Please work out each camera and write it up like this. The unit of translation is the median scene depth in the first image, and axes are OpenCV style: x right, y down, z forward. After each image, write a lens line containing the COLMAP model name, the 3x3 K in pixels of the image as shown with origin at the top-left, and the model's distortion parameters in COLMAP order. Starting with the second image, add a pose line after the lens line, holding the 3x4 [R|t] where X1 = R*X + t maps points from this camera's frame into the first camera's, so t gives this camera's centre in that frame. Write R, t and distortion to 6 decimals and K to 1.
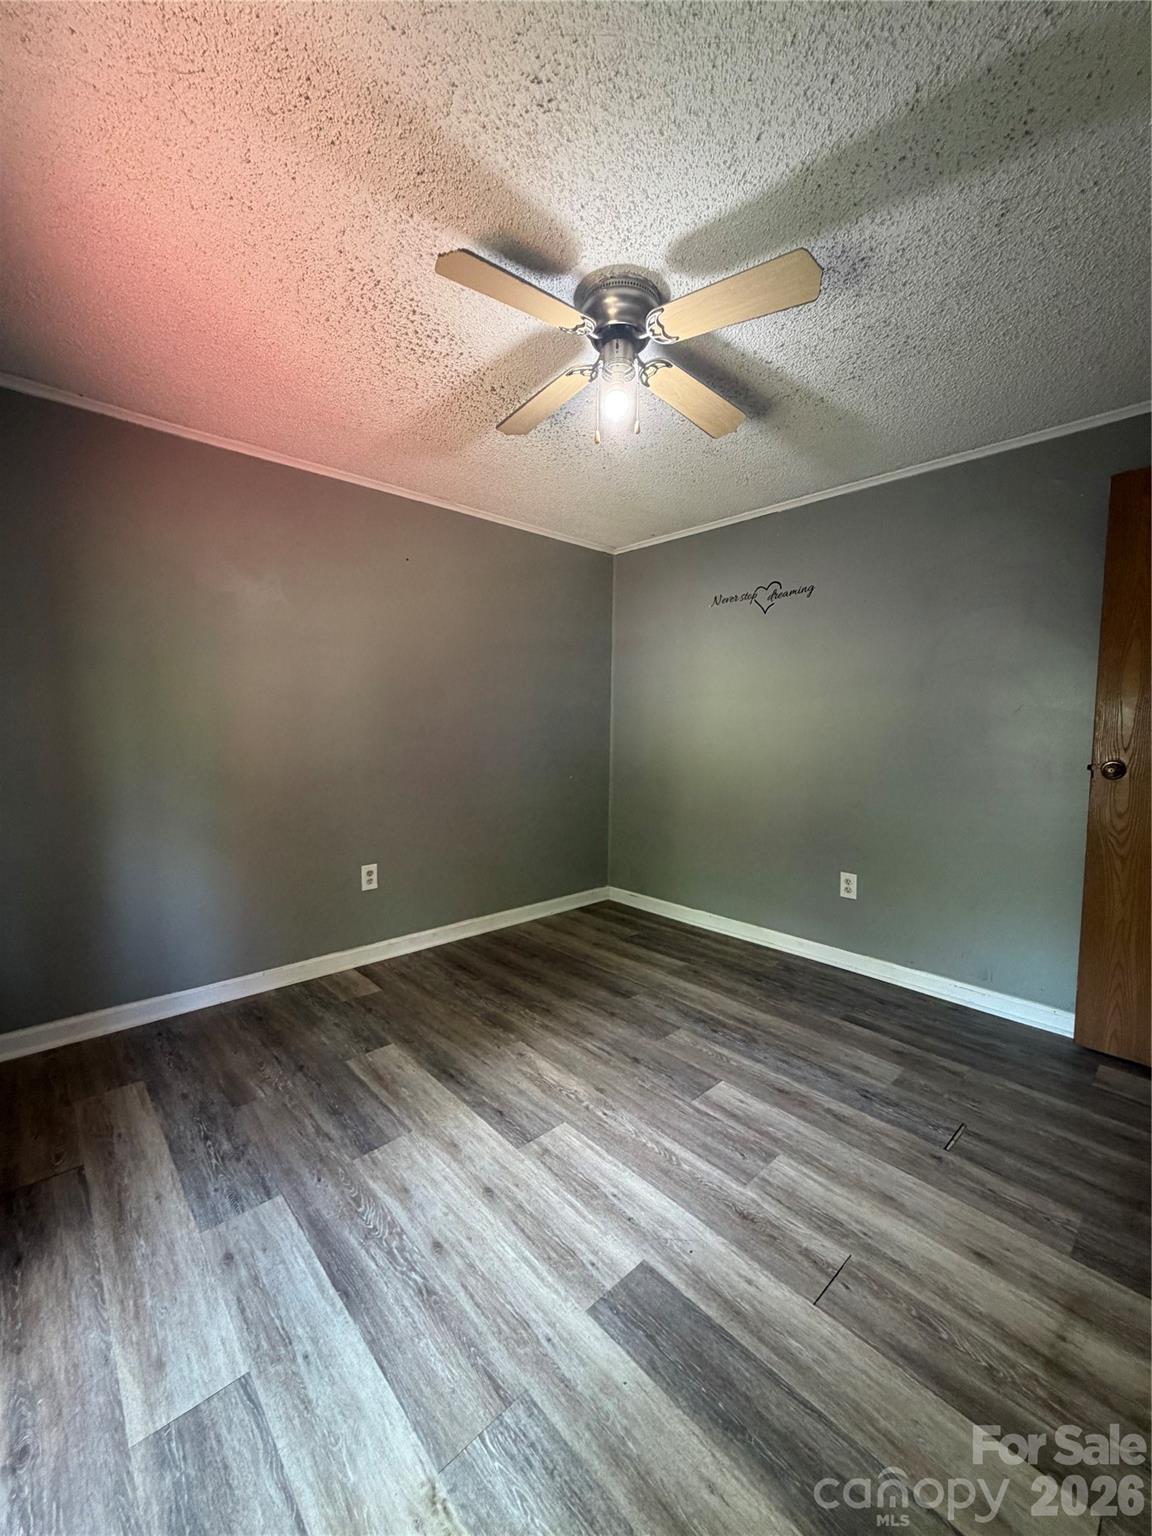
lens RADIAL K [[612.2, 0, 581.6], [0, 612.2, 770.7], [0, 0, 1]] dist [-0.002416, 0.000809]
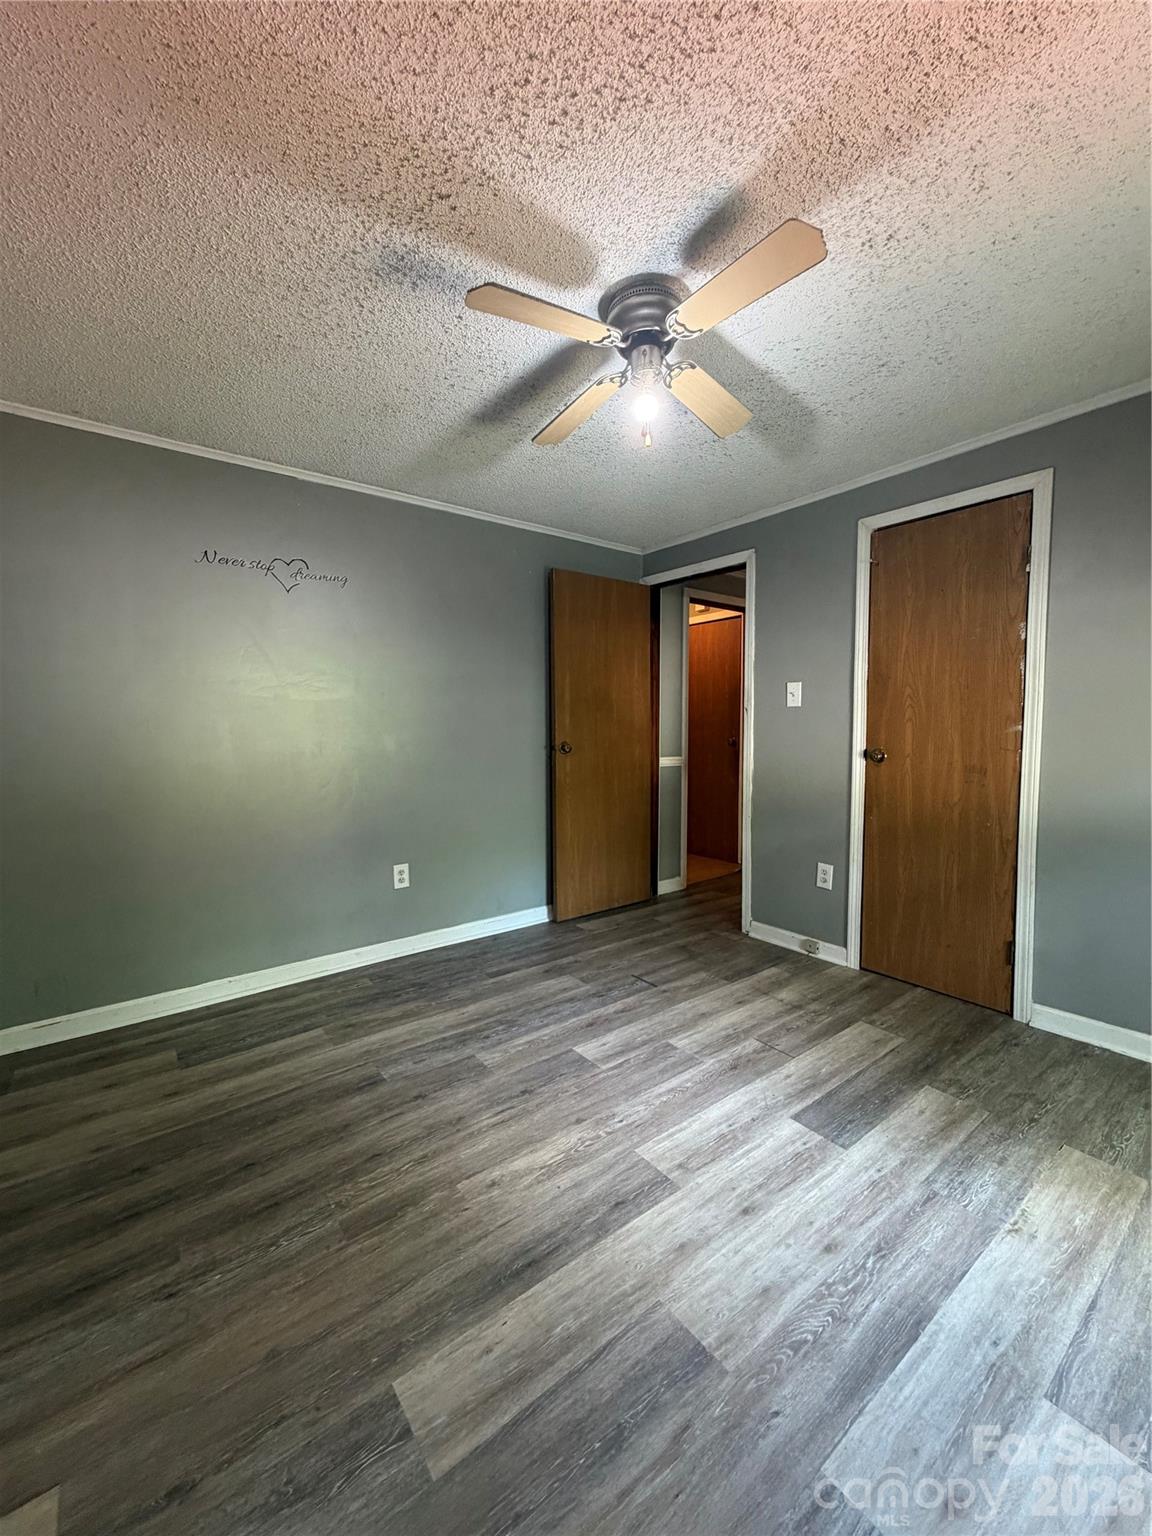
lens RADIAL K [[612.2, 0, 567.6], [0, 612.2, 769.7], [0, 0, 1]] dist [-0.002416, 0.000809]
pose [[0.102285, -0.083576, 0.991238, -0.887080], [0.085139, 0.993543, 0.074985, -0.076407], [-0.991105, 0.076723, 0.108740, 0.929840]]
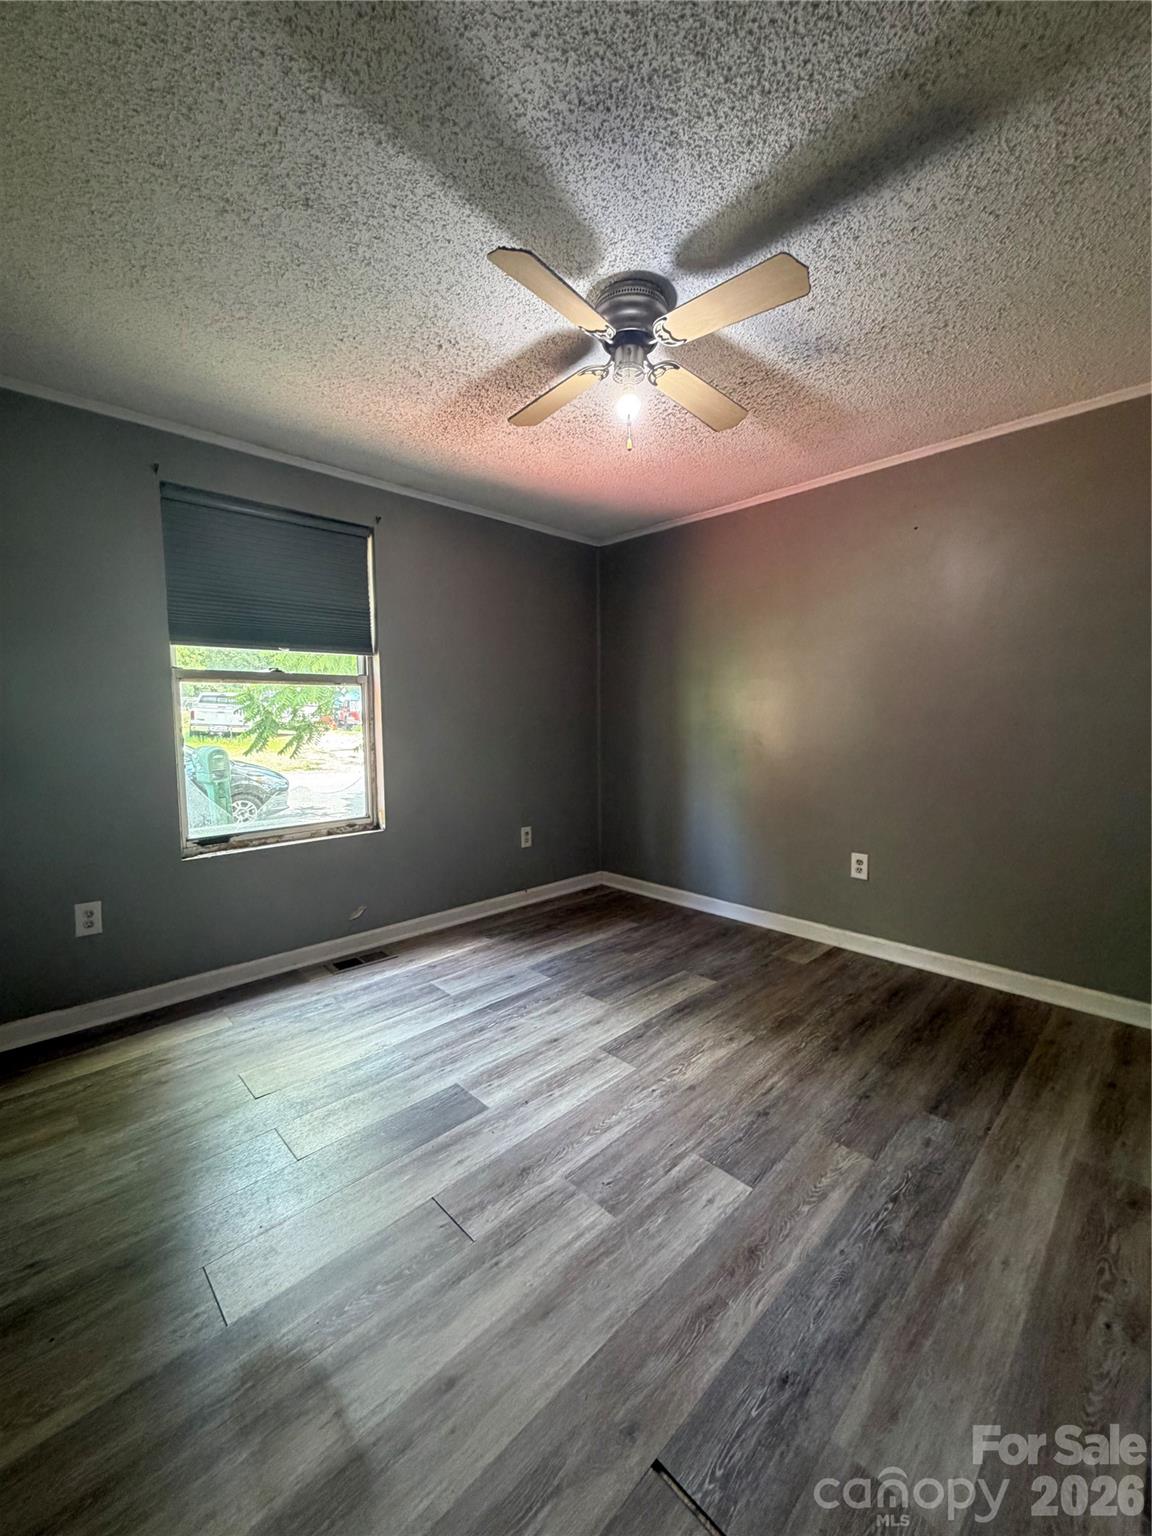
lens RADIAL K [[612.2, 0, 568.3], [0, 612.2, 772.1], [0, 0, 1]] dist [-0.002416, 0.000809]
pose [[0.015371, 0.083010, -0.996430, 1.006719], [-0.070655, 0.994147, 0.081730, -0.042199], [0.997382, 0.069146, 0.021146, 0.794720]]
